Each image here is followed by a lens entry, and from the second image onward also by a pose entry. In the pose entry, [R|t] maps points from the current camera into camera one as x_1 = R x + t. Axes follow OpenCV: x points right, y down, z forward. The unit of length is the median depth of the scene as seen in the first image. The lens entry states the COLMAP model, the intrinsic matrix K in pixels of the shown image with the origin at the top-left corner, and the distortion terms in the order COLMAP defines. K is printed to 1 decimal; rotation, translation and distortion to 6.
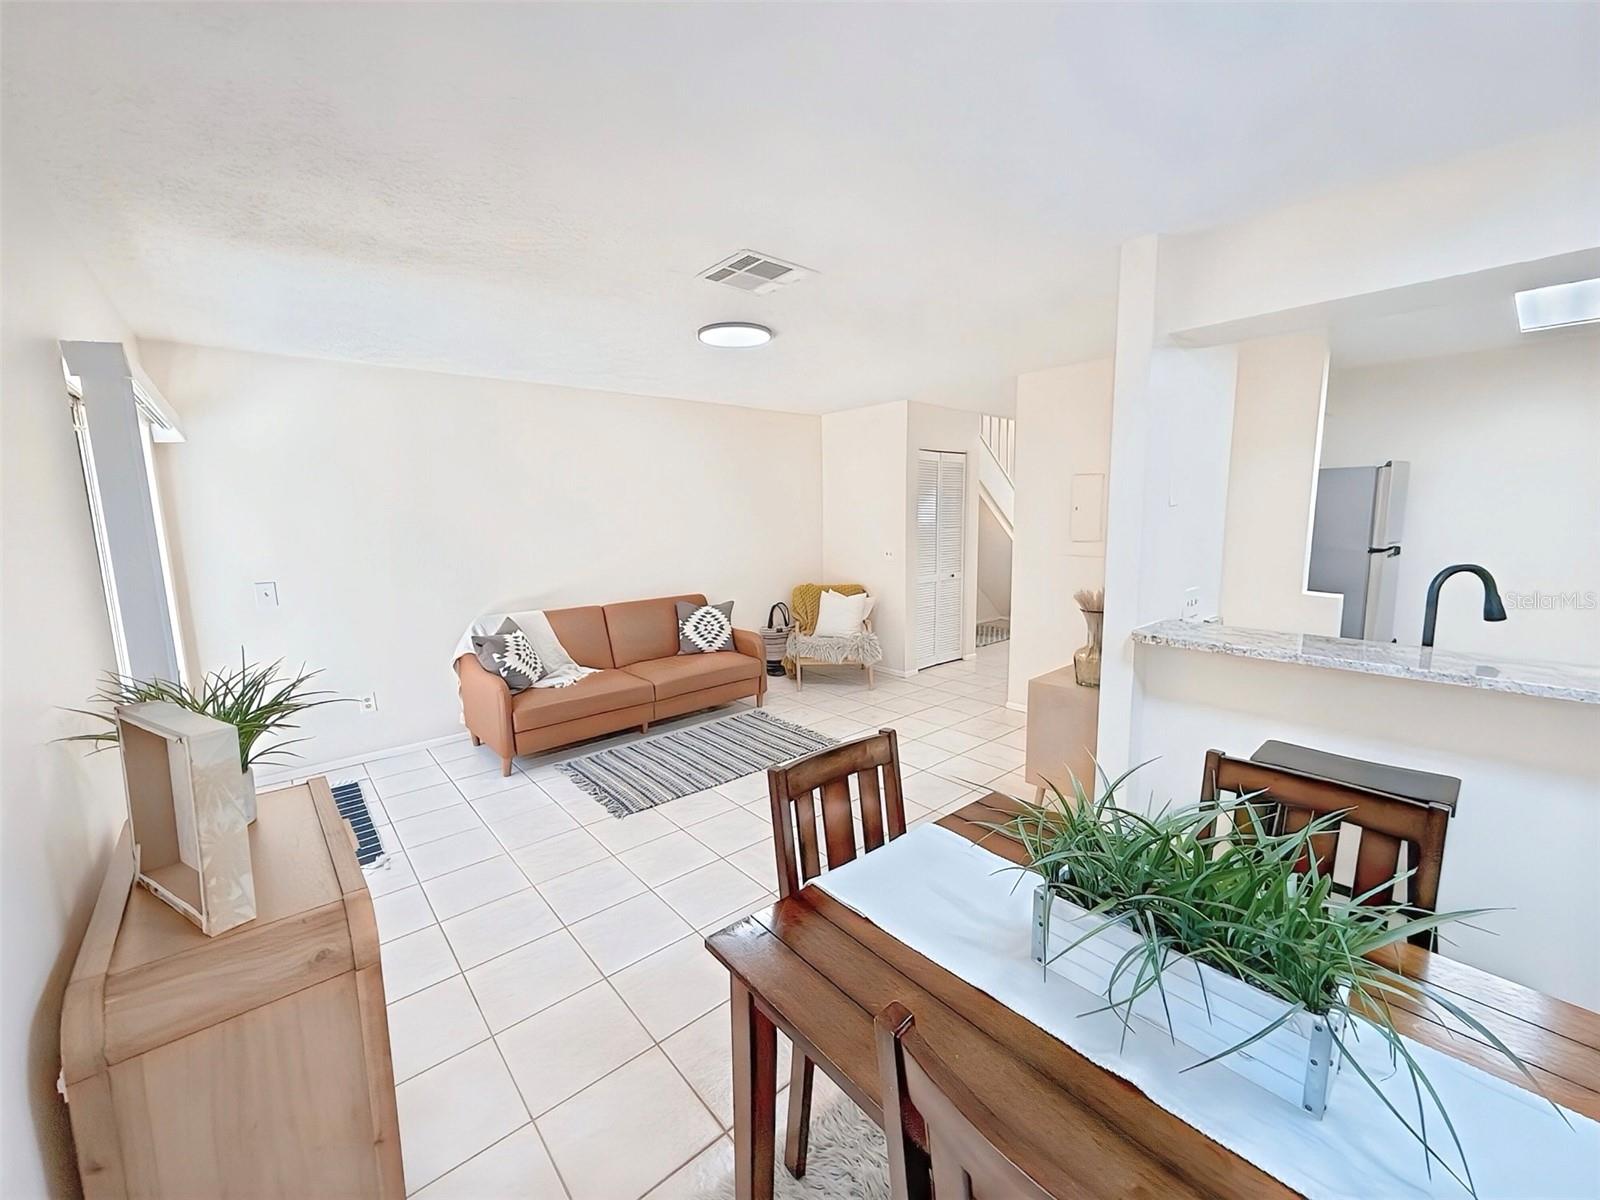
lens RADIAL K [[633.7, 0, 800.0], [0, 633.7, 600.0], [0, 0, 1]] dist [-0.001141, 0.000148]
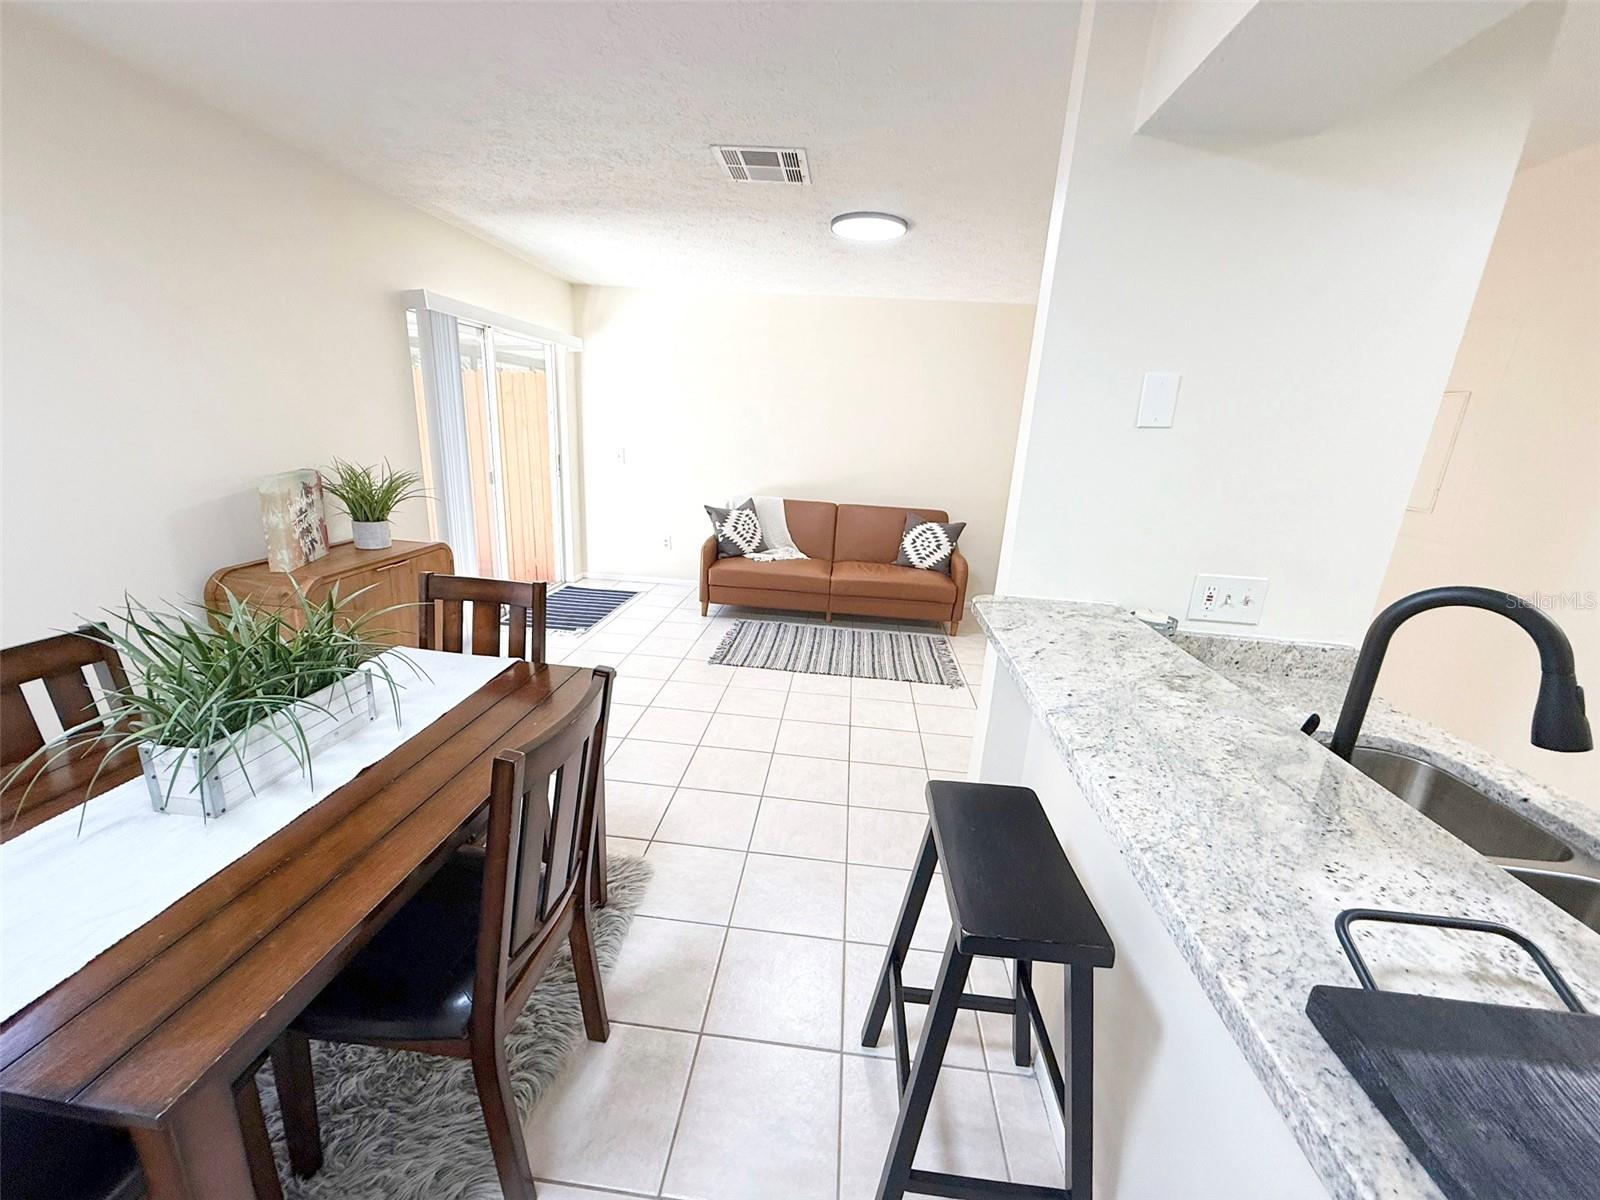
lens RADIAL K [[636.8, 0, 794.7], [0, 636.8, 597.9], [0, 0, 1]] dist [0.000787, 0.000059]
pose [[0.689199, 0.248943, -0.680464, 0.462511], [-0.170417, 0.968474, 0.181705, -0.022833], [0.704246, -0.009268, 0.709896, 0.173455]]
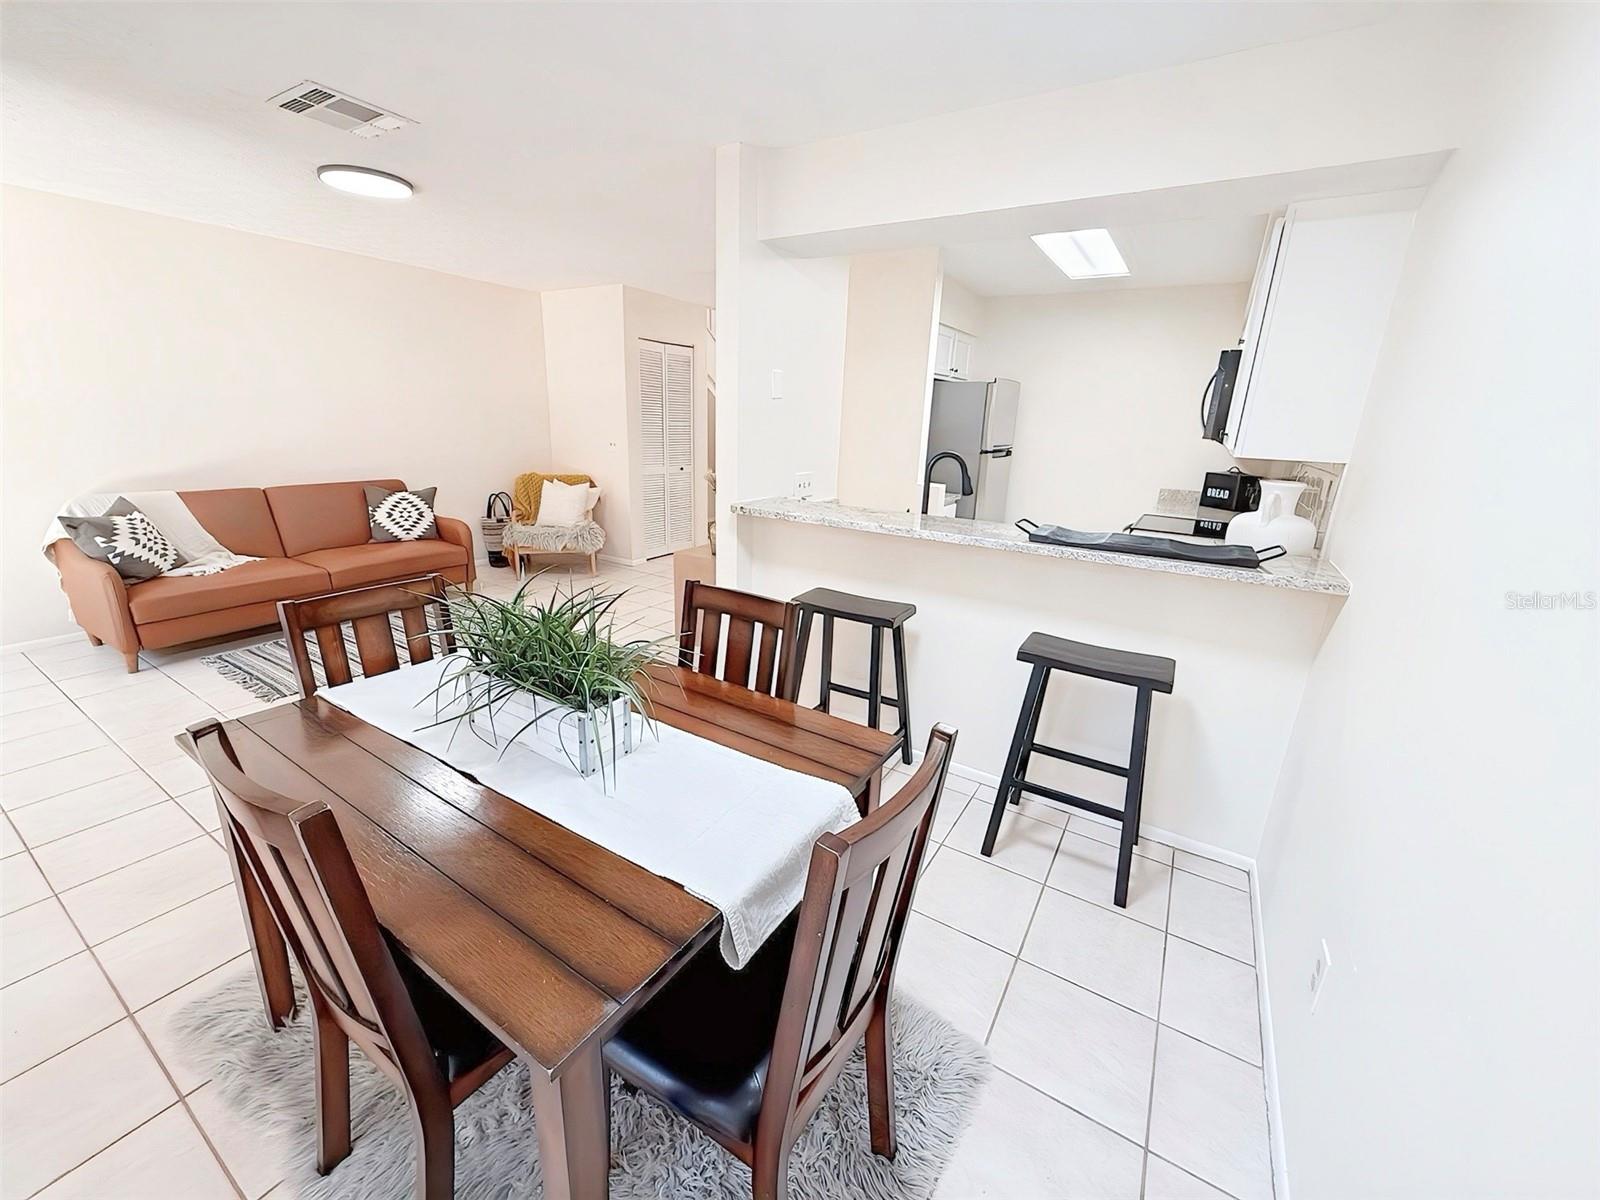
lens RADIAL K [[633.7, 0, 800.0], [0, 633.7, 600.0], [0, 0, 1]] dist [-0.001141, 0.000148]
pose [[0.954762, -0.032574, 0.295582, 0.153052], [-0.011672, 0.989112, 0.146704, 0.027174], [-0.297142, -0.143517, 0.943986, -0.099432]]
